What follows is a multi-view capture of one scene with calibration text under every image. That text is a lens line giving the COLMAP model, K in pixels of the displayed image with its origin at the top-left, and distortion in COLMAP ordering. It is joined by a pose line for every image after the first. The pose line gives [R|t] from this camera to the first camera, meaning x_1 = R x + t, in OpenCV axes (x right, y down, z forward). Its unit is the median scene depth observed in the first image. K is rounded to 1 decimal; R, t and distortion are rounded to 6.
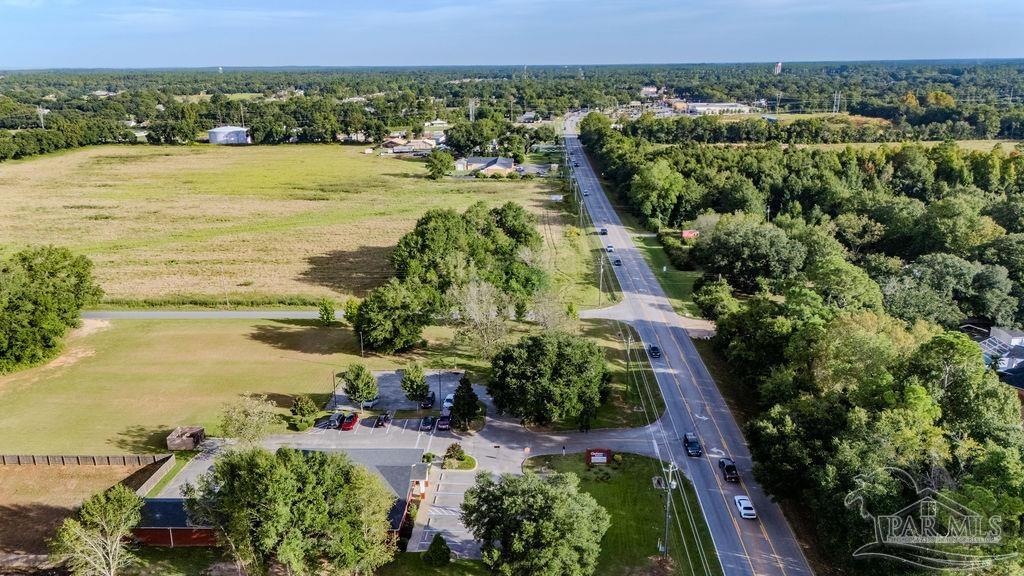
lens RADIAL K [[748.3, 0, 515.5], [0, 748.3, 288.4], [0, 0, 1]] dist [0.074101, -0.073135]
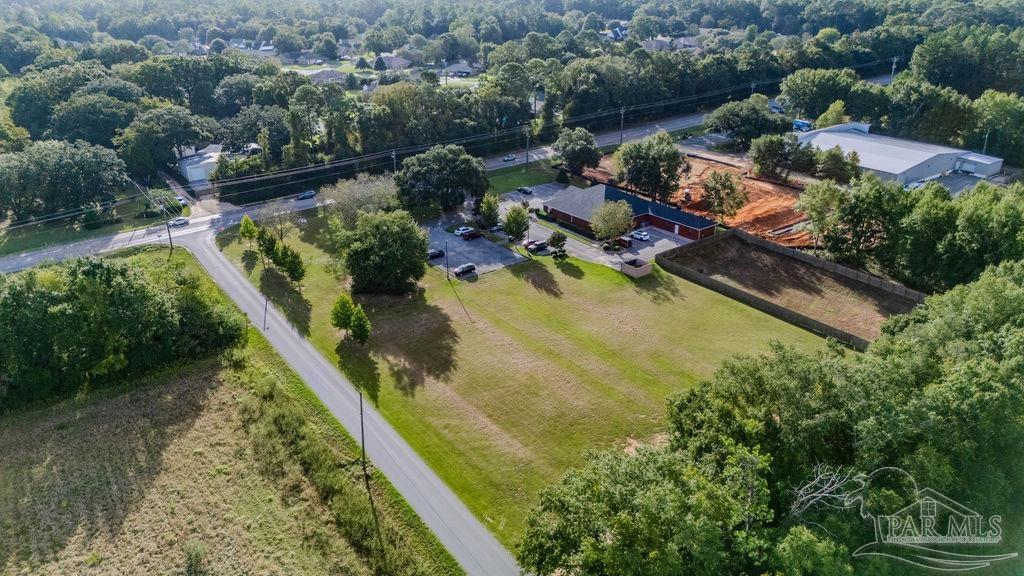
lens RADIAL K [[748.3, 0, 509.2], [0, 748.3, 285.4], [0, 0, 1]] dist [0.074101, -0.073135]
pose [[-0.626769, -0.299294, 0.719433, -0.644598], [0.244569, 0.801071, 0.546325, -0.269221], [-0.739829, 0.518371, -0.428889, 0.916422]]
